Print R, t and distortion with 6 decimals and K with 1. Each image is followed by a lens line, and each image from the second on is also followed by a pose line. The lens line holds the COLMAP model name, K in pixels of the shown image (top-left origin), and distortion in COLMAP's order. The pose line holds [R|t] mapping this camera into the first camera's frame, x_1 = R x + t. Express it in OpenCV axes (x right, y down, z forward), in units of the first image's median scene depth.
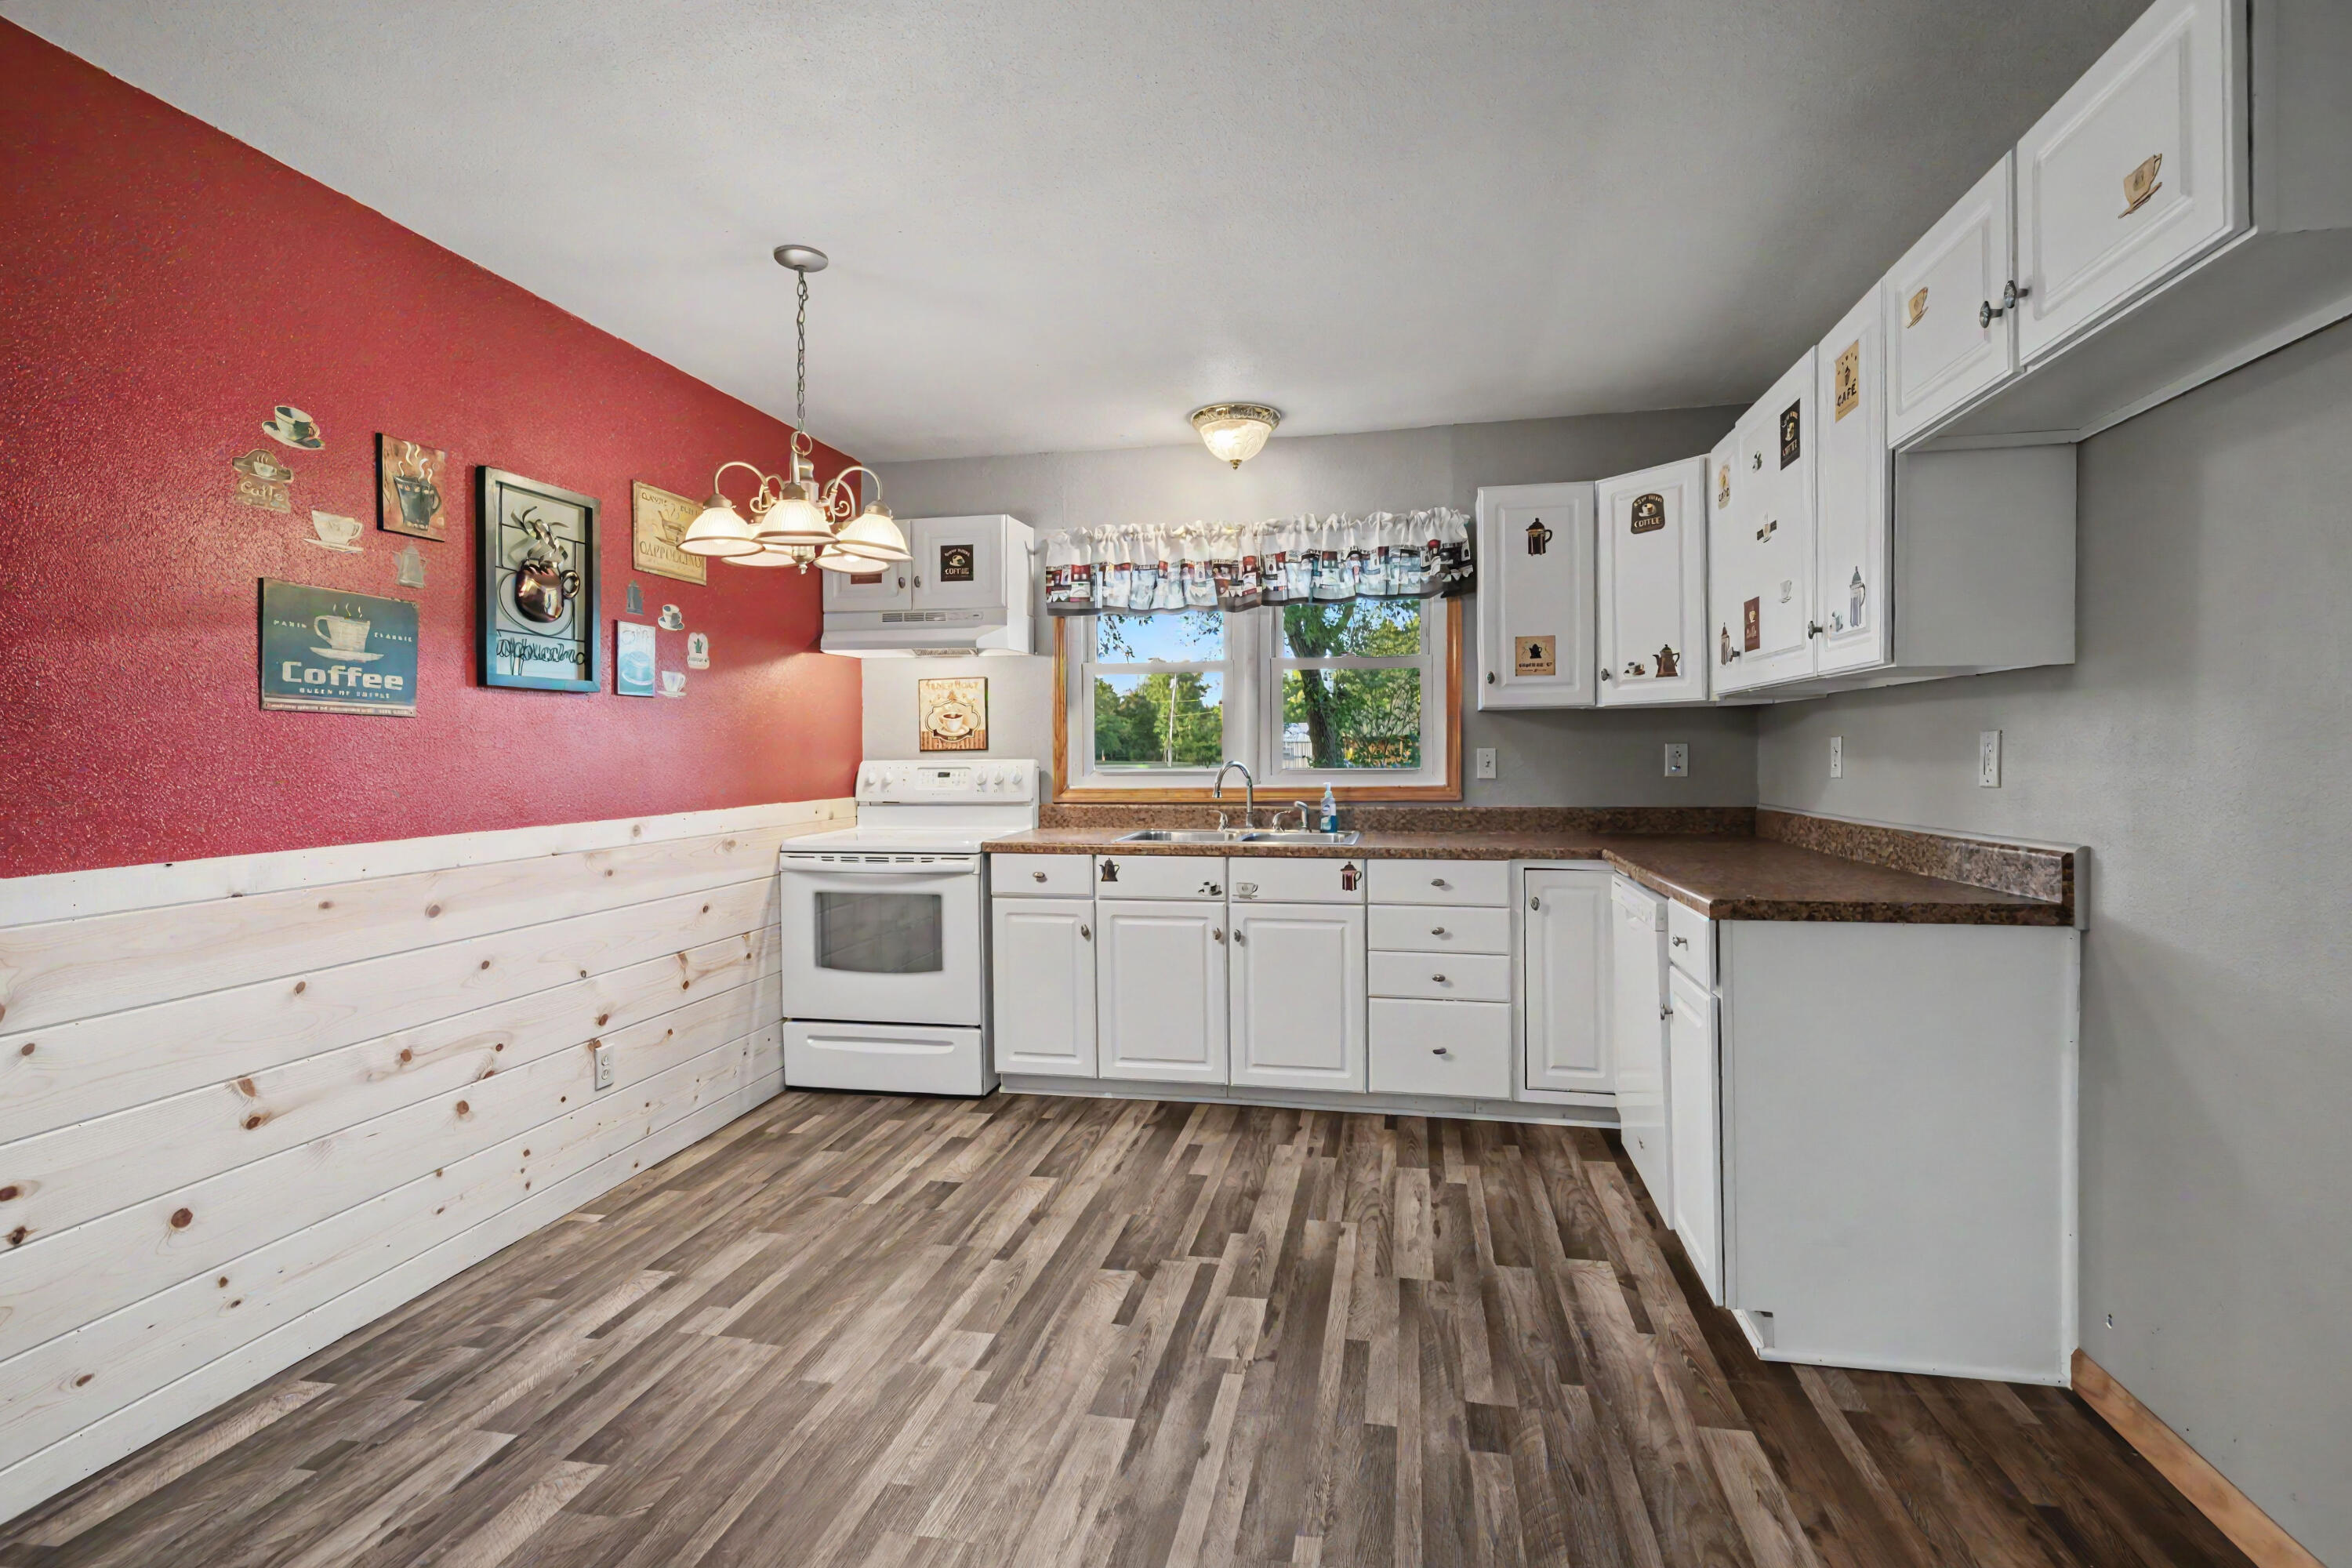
lens RADIAL K [[1118.8, 0, 1178.8], [0, 1118.8, 758.3], [0, 0, 1]] dist [-0.000841, 0.000402]
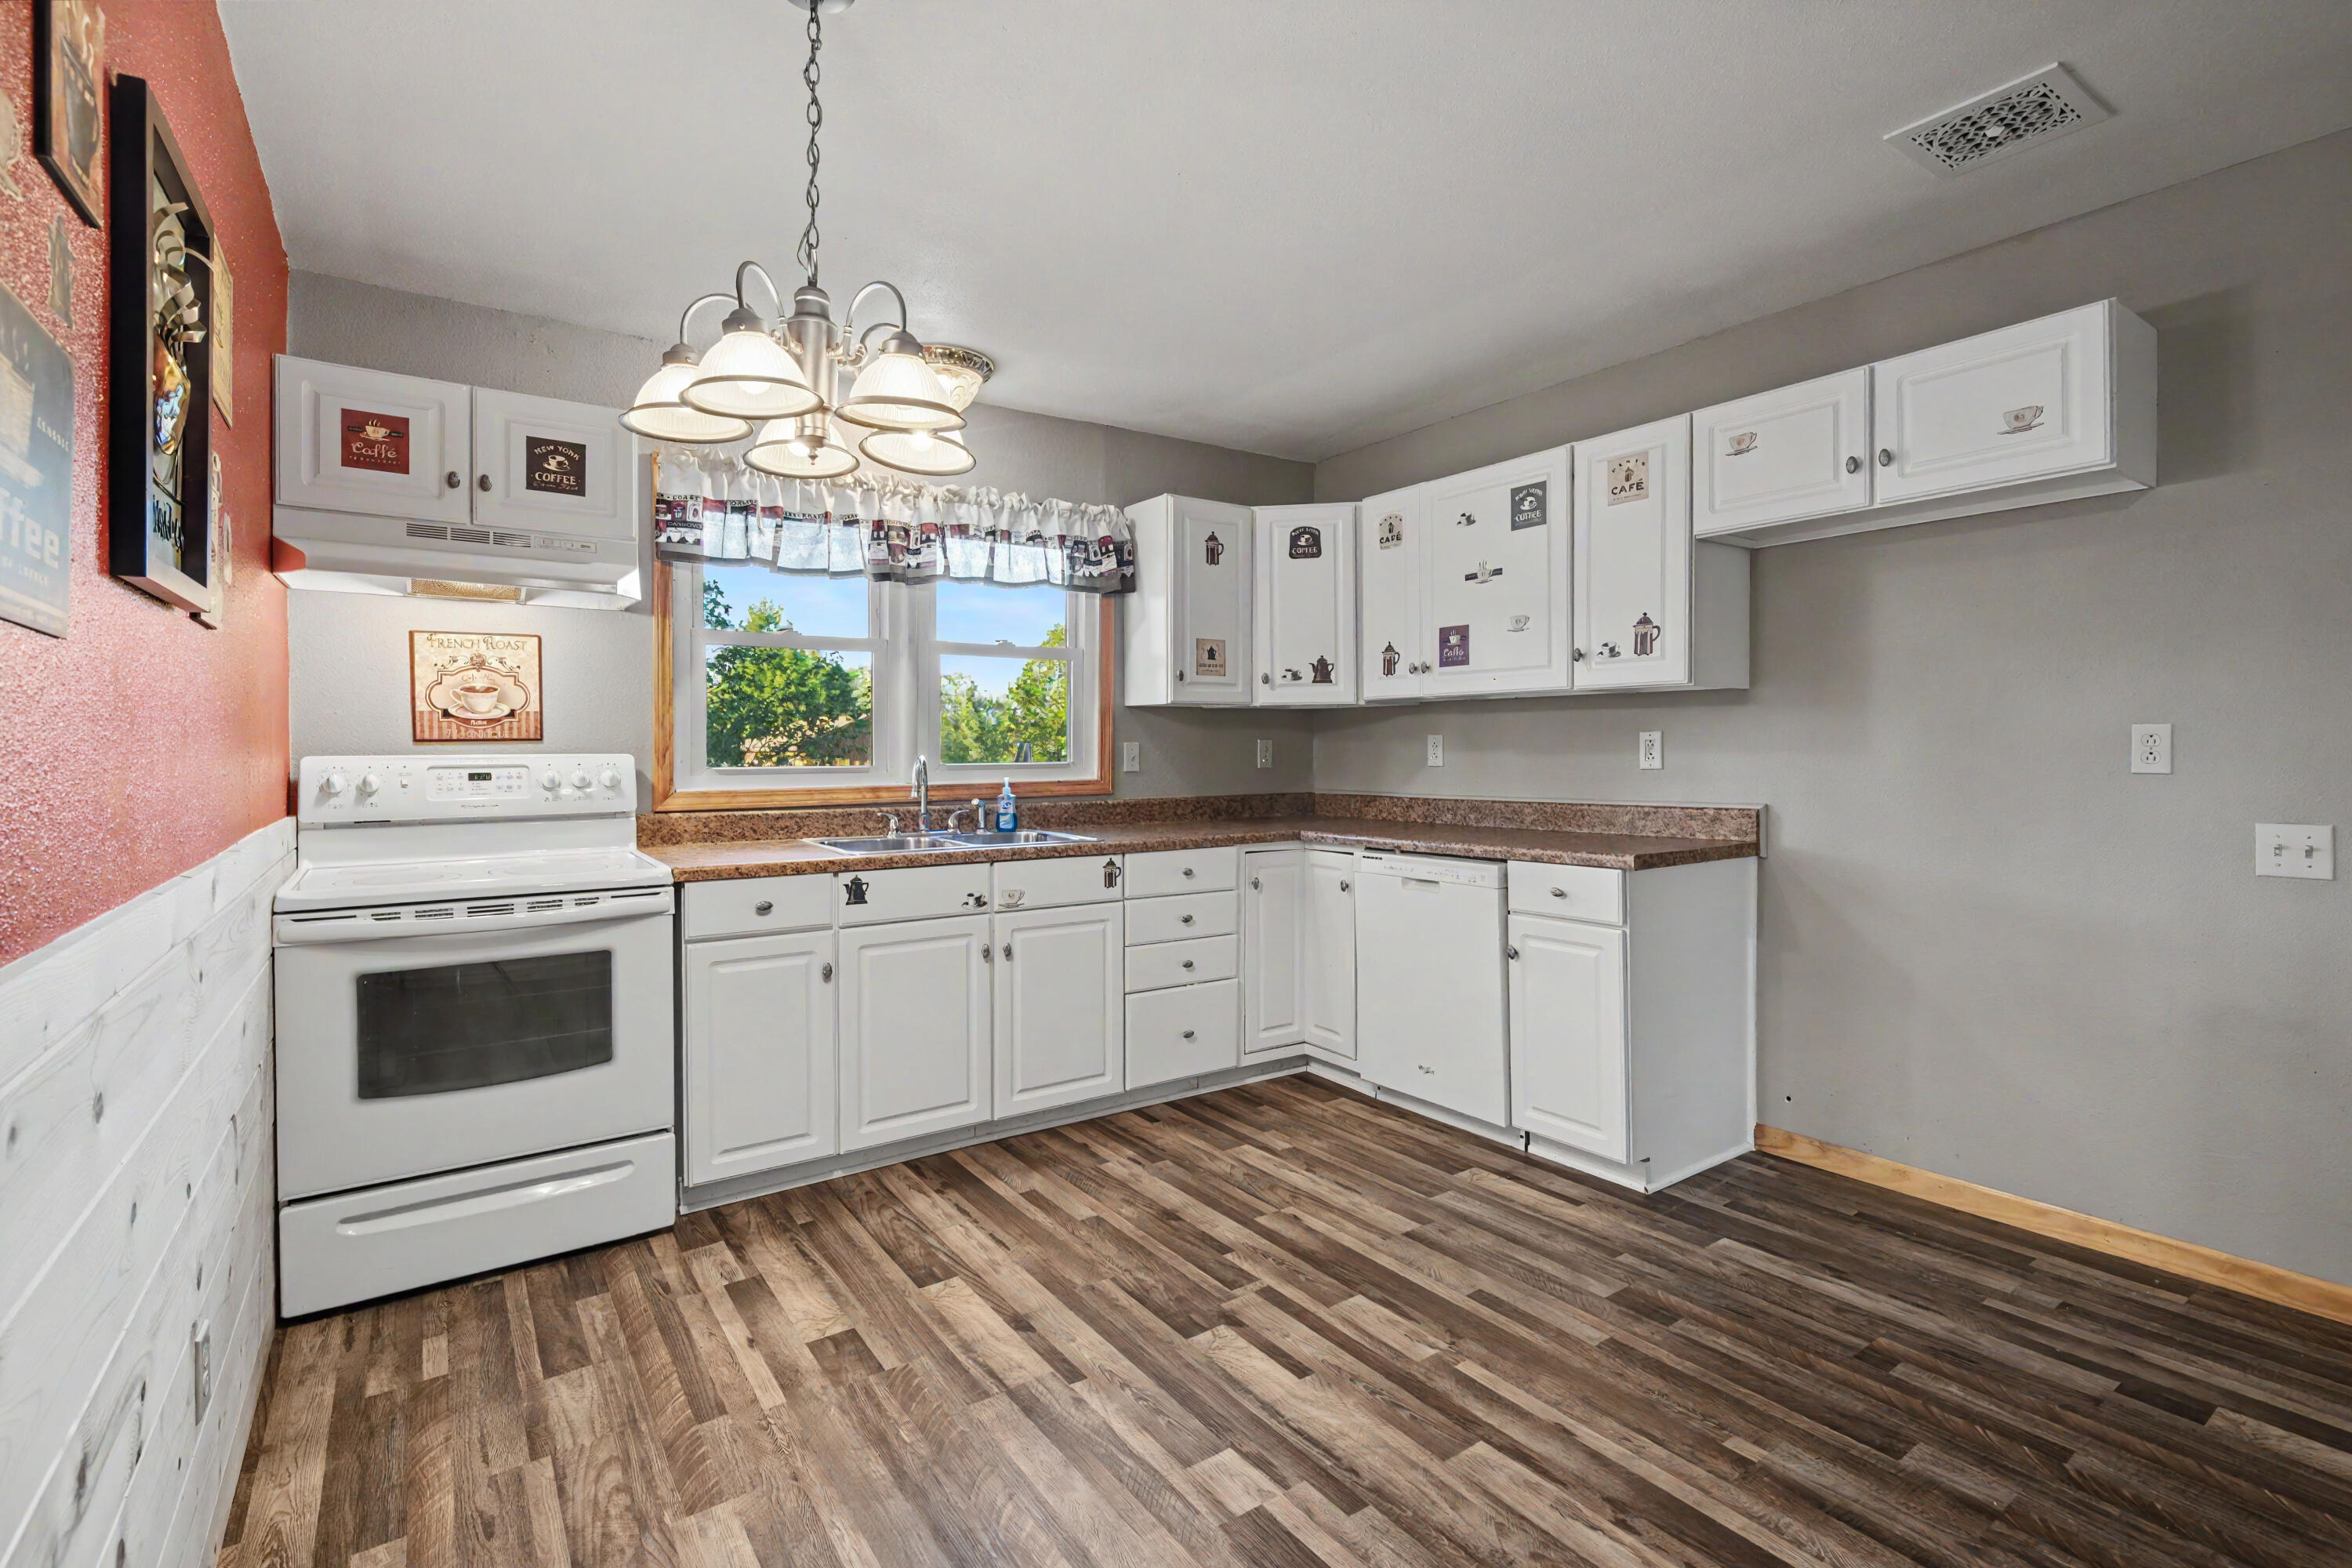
lens RADIAL K [[1090.4, 0, 1192.4], [0, 1090.4, 753.4], [0, 0, 1]] dist [-0.000766, -0.000063]
pose [[0.679940, -0.000192, 0.733268, -0.492991], [0.002876, 0.999993, -0.002404, 0.004386], [-0.733262, 0.003744, 0.679936, 0.304720]]
